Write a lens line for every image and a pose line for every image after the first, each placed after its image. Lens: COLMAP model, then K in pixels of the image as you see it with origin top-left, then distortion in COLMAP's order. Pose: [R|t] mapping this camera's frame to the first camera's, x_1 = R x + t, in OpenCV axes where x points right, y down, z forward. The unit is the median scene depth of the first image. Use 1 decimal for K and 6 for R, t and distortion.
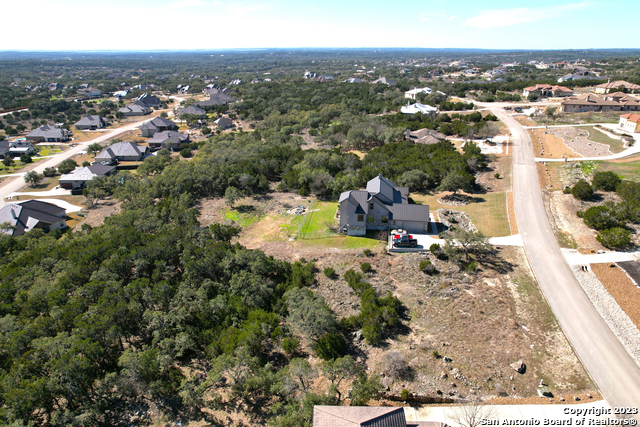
lens RADIAL K [[408.5, 0, 322.5], [0, 408.5, 213.6], [0, 0, 1]] dist [-0.064776, 0.052976]
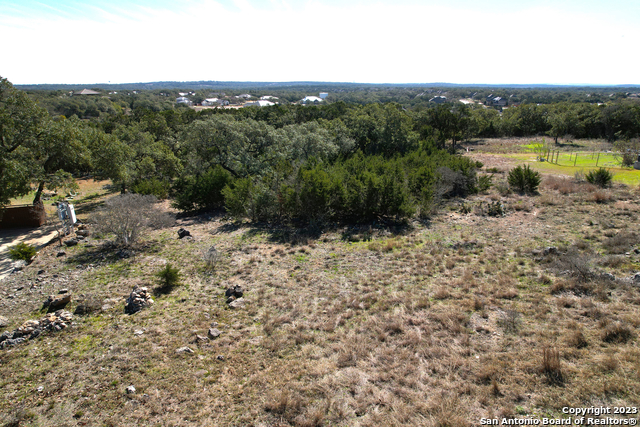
lens RADIAL K [[408.5, 0, 323.1], [0, 408.5, 215.6], [0, 0, 1]] dist [-0.064776, 0.052976]
pose [[0.310239, 0.302845, -0.901131, 0.409716], [-0.367118, 0.912535, 0.180287, 0.169429], [0.876913, 0.274889, 0.394284, 0.735631]]
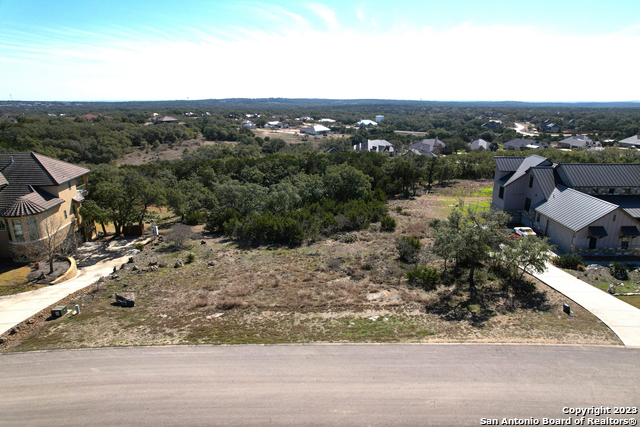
lens RADIAL K [[408.5, 0, 322.6], [0, 408.5, 214.8], [0, 0, 1]] dist [-0.064776, 0.052976]
pose [[0.157307, 0.277167, -0.947857, 0.756244], [-0.382107, 0.902132, 0.200382, 0.026254], [0.910631, 0.330661, 0.247819, 0.763970]]
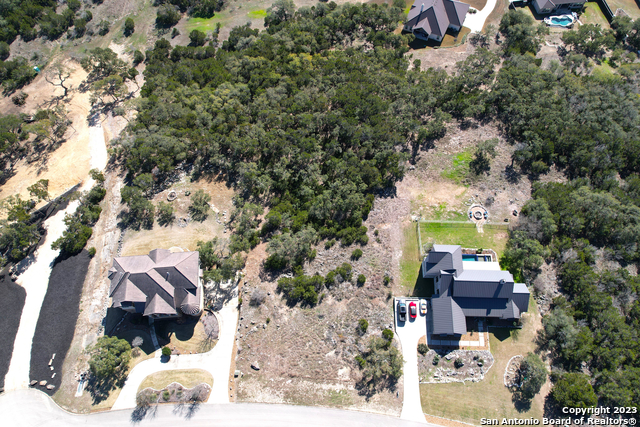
lens RADIAL K [[408.5, 0, 321.8], [0, 408.5, 217.3], [0, 0, 1]] dist [-0.064776, 0.052976]
pose [[0.108000, 0.915002, -0.388726, 0.435261], [-0.378922, 0.399384, 0.834812, -1.016105], [0.919105, 0.057138, 0.389848, 0.388540]]
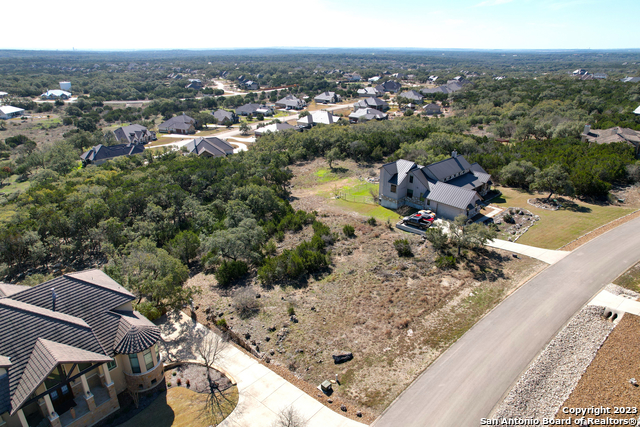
lens RADIAL K [[408.5, 0, 322.7], [0, 408.5, 214.8], [0, 0, 1]] dist [-0.064776, 0.052976]
pose [[0.789938, 0.240103, -0.564224, 0.600086], [-0.238248, 0.968036, 0.078385, 0.040528], [0.565010, 0.072506, 0.821892, 0.212861]]
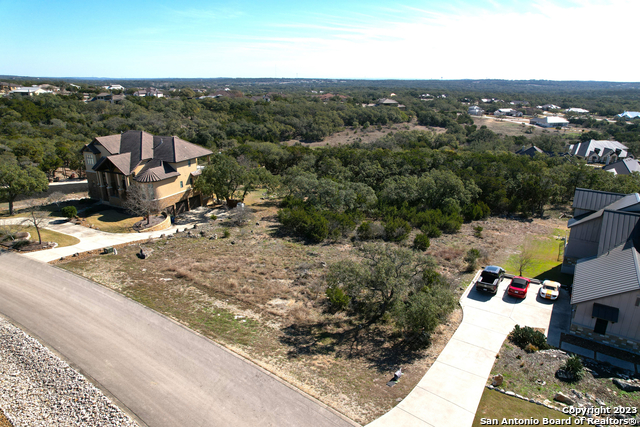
lens RADIAL K [[408.5, 0, 322.0], [0, 408.5, 214.5], [0, 0, 1]] dist [-0.064776, 0.052976]
pose [[-0.416247, 0.294273, -0.860315, 0.738090], [-0.353380, 0.819438, 0.451268, -0.141122], [0.837771, 0.491857, -0.237099, 1.045237]]
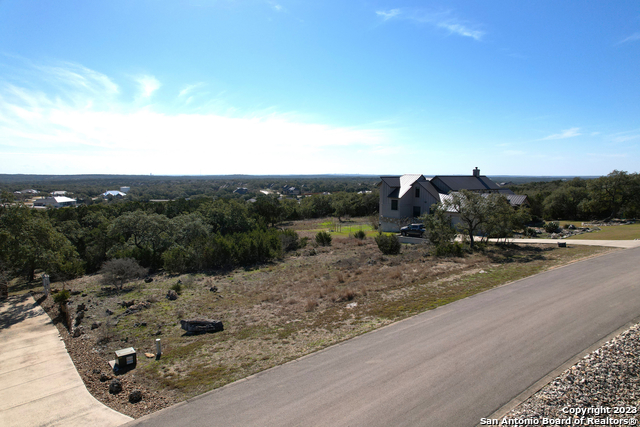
lens RADIAL K [[408.5, 0, 322.5], [0, 408.5, 214.4], [0, 0, 1]] dist [-0.064776, 0.052976]
pose [[0.708546, 0.075010, -0.701667, 0.604094], [-0.275288, 0.944933, -0.176970, 0.222856], [0.649754, 0.318552, 0.690177, 0.542174]]
